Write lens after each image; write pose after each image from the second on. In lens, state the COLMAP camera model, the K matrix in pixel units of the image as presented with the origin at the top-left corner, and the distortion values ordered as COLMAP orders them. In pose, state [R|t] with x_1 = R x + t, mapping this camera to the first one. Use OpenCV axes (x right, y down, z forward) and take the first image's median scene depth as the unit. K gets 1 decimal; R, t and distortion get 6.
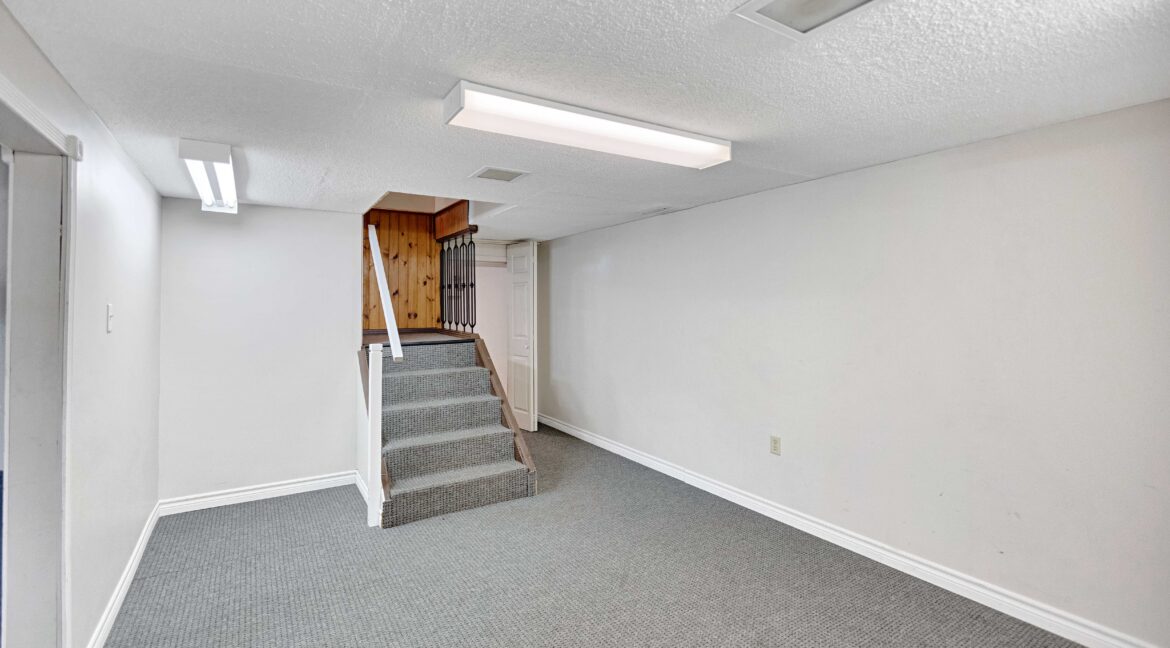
lens RADIAL K [[520.4, 0, 602.2], [0, 520.4, 293.2], [0, 0, 1]] dist [0.000931, -0.000241]
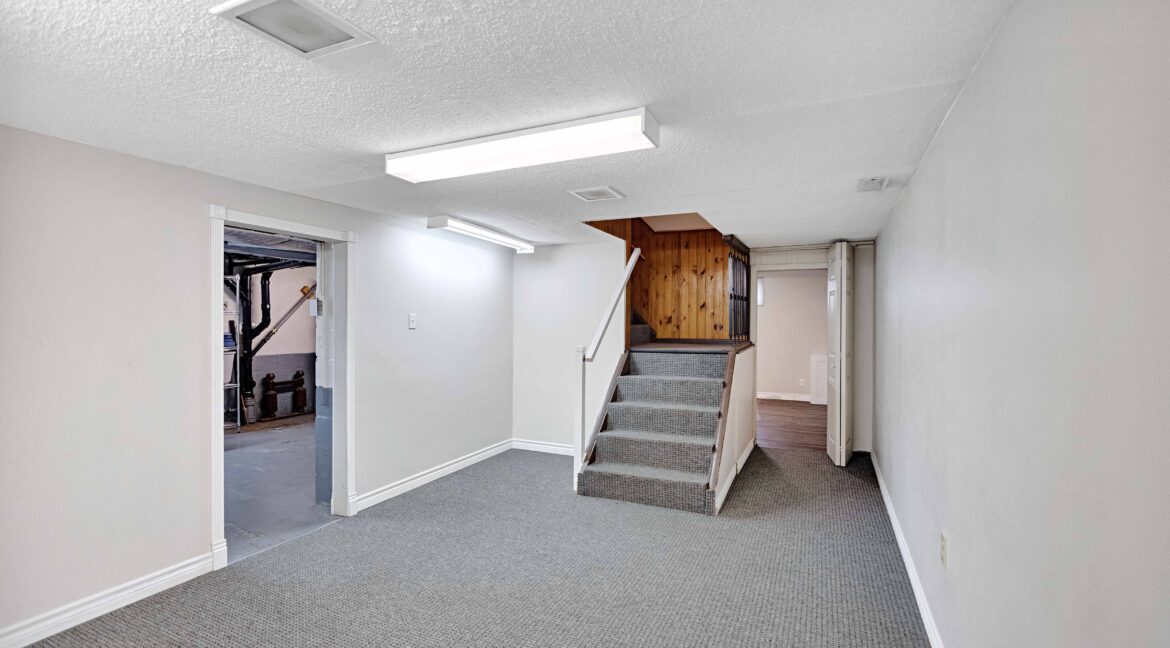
lens RADIAL K [[520.4, 0, 590.8], [0, 520.4, 326.1], [0, 0, 1]] dist [0.000931, -0.000241]
pose [[0.532910, 0.012883, -0.846074, 0.519644], [0.016776, 0.999527, 0.025786, 0.012534], [0.846006, -0.027936, 0.532441, 0.294742]]
